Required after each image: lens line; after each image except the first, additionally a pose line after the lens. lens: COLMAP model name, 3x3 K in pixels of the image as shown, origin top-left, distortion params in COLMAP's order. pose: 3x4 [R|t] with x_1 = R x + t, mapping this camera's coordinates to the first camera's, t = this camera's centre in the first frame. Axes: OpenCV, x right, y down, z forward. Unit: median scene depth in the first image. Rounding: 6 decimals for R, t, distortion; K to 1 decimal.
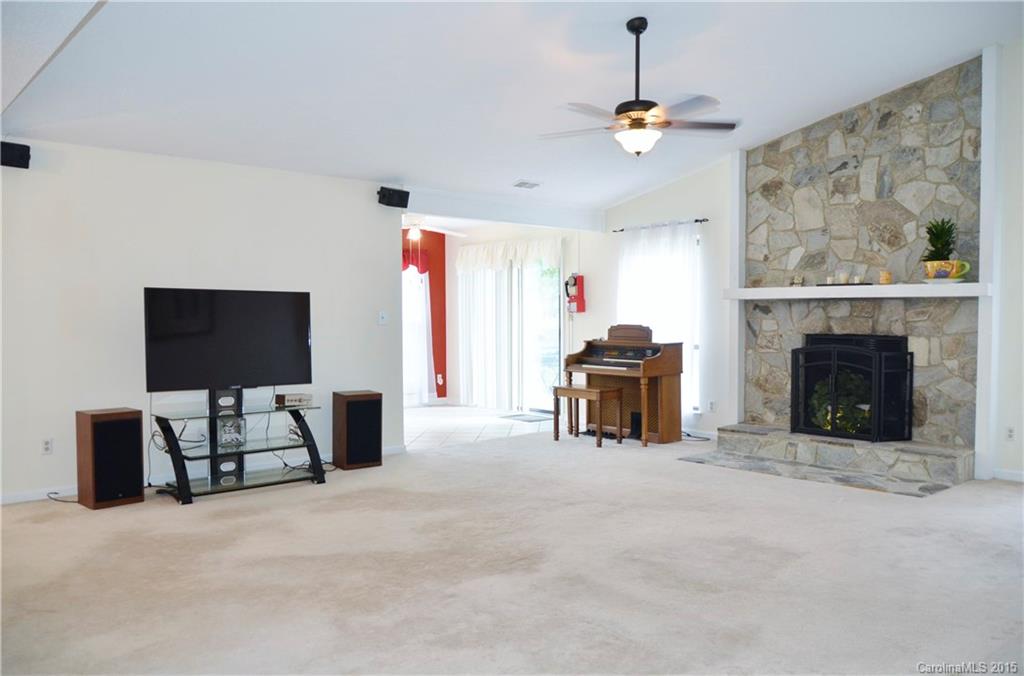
lens RADIAL K [[802.5, 0, 511.4], [0, 802.5, 337.8], [0, 0, 1]] dist [-0.044830, 0.004018]
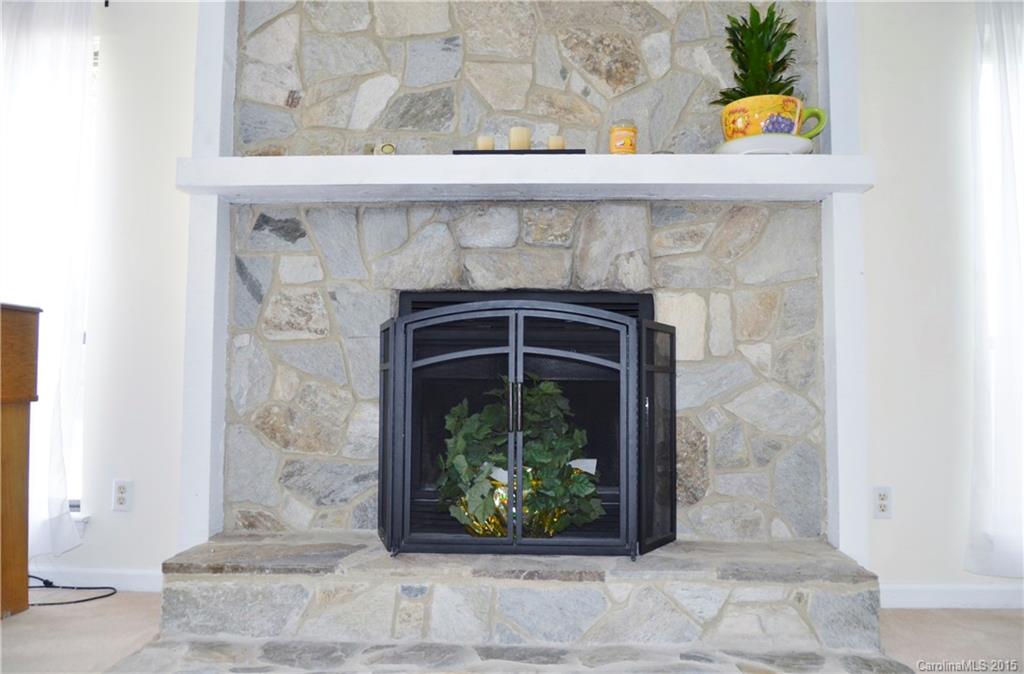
lens RADIAL K [[802.5, 0, 513.7], [0, 802.5, 341.2], [0, 0, 1]] dist [-0.044830, 0.004018]
pose [[0.702547, 0.052988, 0.709662, 0.136531], [0.013995, 0.996003, -0.088222, 0.058504], [-0.711500, 0.071912, 0.698997, 0.721729]]
